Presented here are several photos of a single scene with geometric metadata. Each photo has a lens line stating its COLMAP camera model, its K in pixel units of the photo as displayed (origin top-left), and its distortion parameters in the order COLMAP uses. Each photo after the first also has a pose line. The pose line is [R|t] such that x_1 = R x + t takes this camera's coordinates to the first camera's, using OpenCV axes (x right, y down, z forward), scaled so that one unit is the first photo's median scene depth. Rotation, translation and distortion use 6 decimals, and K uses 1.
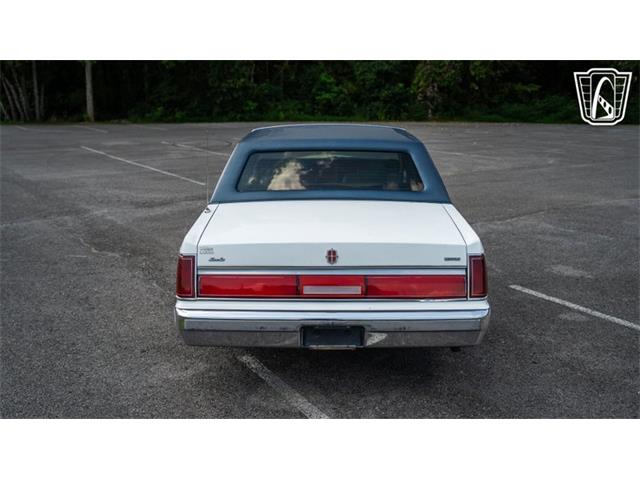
lens RADIAL K [[628.2, 0, 320.9], [0, 628.2, 241.2], [0, 0, 1]] dist [-0.072483, 0.213116]
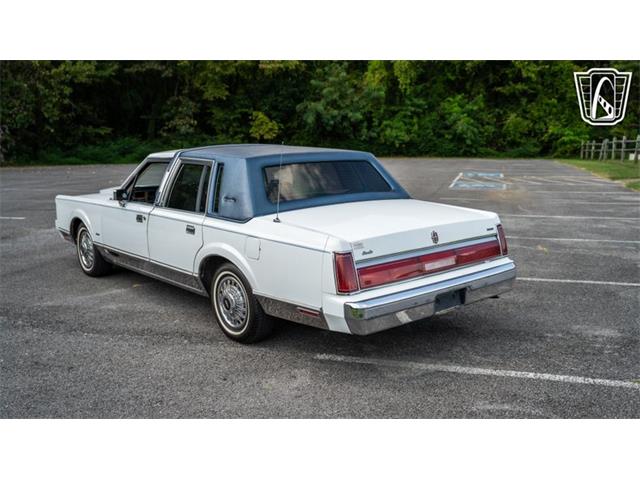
lens RADIAL K [[628.2, 0, 320.9], [0, 628.2, 241.2], [0, 0, 1]] dist [-0.072483, 0.213116]
pose [[0.750638, -0.118380, 0.650022, -0.666114], [0.163674, 0.986470, -0.009355, 0.004717], [-0.640120, 0.113414, 0.759857, 0.150702]]
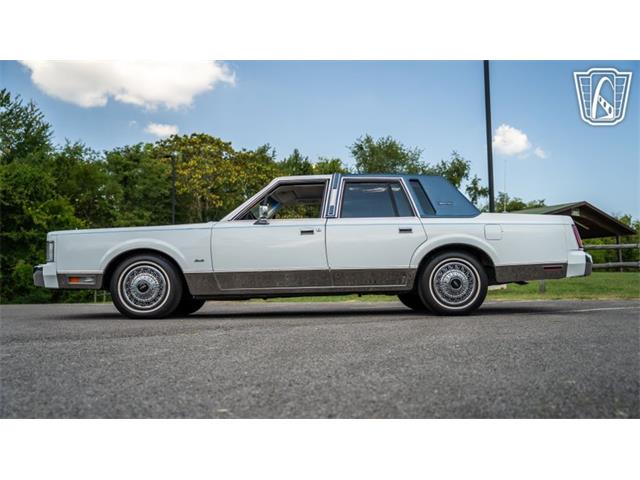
lens RADIAL K [[633.5, 0, 320.0], [0, 633.5, 240.0], [0, 0, 1]] dist [-0.071627, 0.205738]
pose [[-0.032674, 0.087366, 0.995640, -1.361760], [0.252427, 0.964599, -0.076358, 0.012425], [-0.967064, 0.248831, -0.053571, 1.266144]]
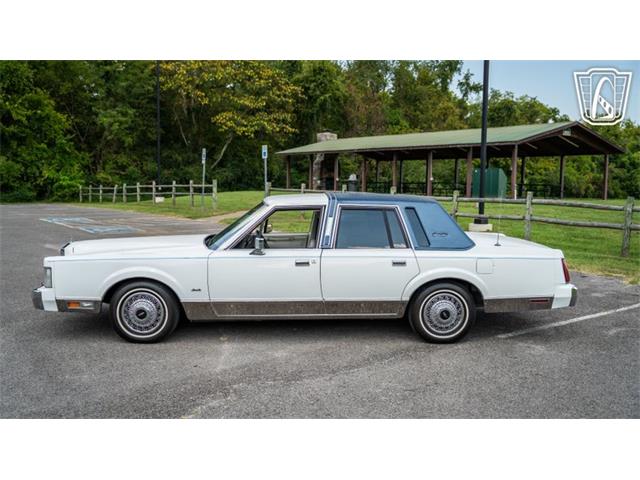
lens RADIAL K [[633.5, 0, 320.0], [0, 633.5, 240.0], [0, 0, 1]] dist [-0.071627, 0.205738]
pose [[-0.055943, -0.100517, 0.993361, -1.373112], [0.228951, 0.967117, 0.110755, -0.270314], [-0.971829, 0.233627, -0.031090, 1.216285]]
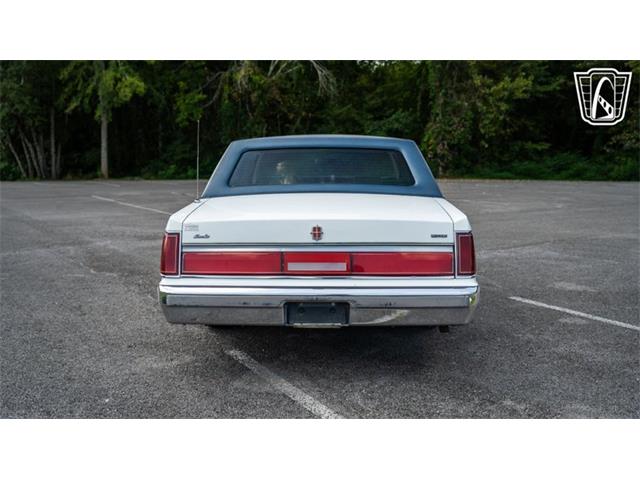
lens RADIAL K [[633.5, 0, 320.0], [0, 633.5, 240.0], [0, 0, 1]] dist [-0.071627, 0.205738]
pose [[0.999748, 0.000897, -0.022441, 0.031542], [-0.003242, 0.994503, -0.104657, 0.098517], [0.022224, 0.104703, 0.994255, 0.004862]]
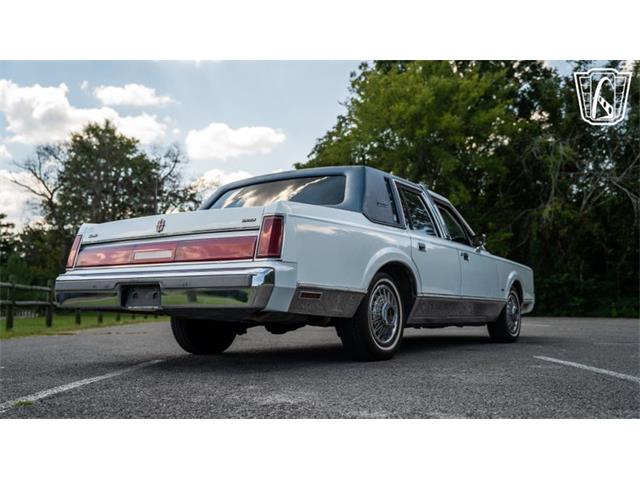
lens RADIAL K [[628.2, 0, 320.9], [0, 628.2, 241.2], [0, 0, 1]] dist [-0.072483, 0.213116]
pose [[0.839171, -0.053797, -0.541200, 0.580112], [-0.133702, 0.944151, -0.301168, 0.235405], [0.527177, 0.325091, 0.785112, 0.221909]]
